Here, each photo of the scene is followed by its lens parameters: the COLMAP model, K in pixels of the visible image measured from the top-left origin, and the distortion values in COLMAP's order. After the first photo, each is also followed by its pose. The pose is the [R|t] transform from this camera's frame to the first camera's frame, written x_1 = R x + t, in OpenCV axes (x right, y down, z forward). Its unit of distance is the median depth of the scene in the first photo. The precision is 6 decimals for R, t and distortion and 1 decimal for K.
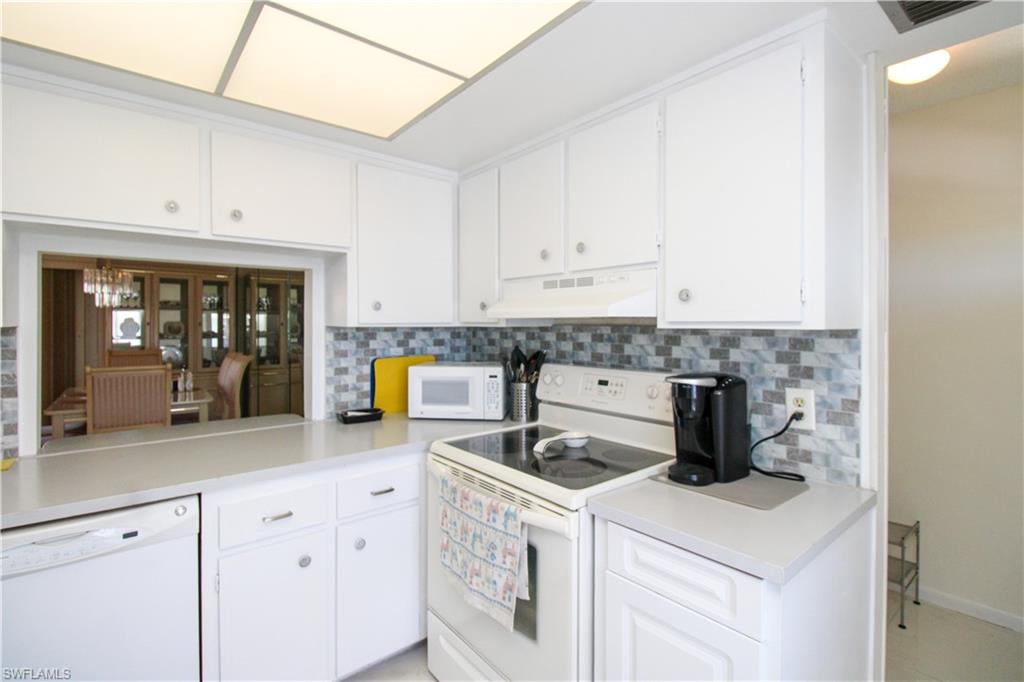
lens RADIAL K [[471.3, 0, 514.5], [0, 471.3, 329.8], [0, 0, 1]] dist [0.004867, -0.013368]
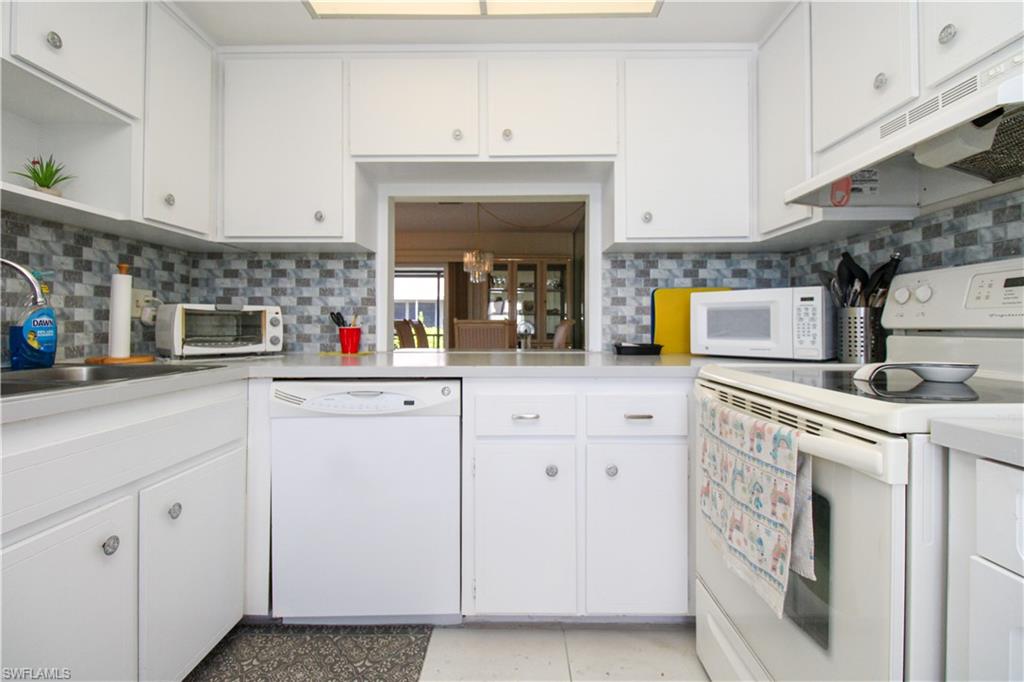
lens RADIAL K [[469.0, 0, 513.0], [0, 469.0, 327.3], [0, 0, 1]] dist [0.005618, -0.010328]
pose [[0.758762, 0.000258, -0.651368, 0.085841], [-0.006041, 0.999960, -0.006641, 0.158804], [0.651340, 0.008974, 0.758733, 0.172493]]
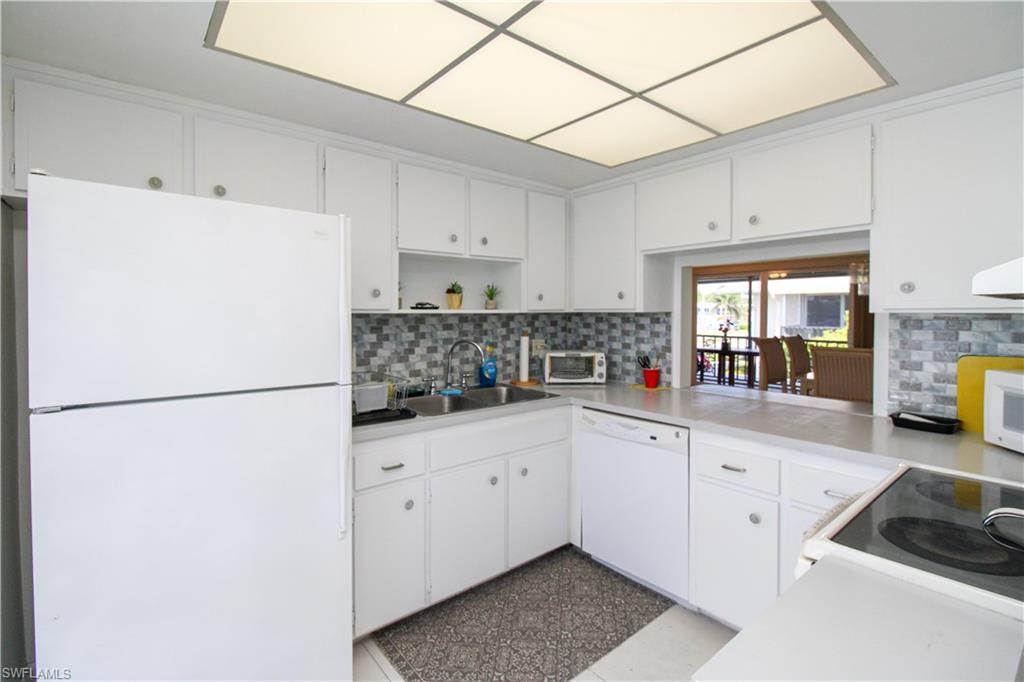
lens RADIAL K [[471.3, 0, 514.5], [0, 471.3, 329.8], [0, 0, 1]] dist [0.004867, -0.013368]
pose [[-0.015688, 0.037872, -0.999159, 0.521290], [-0.007986, 0.999246, 0.038001, -0.002750], [0.999845, 0.008576, -0.015374, 0.328893]]
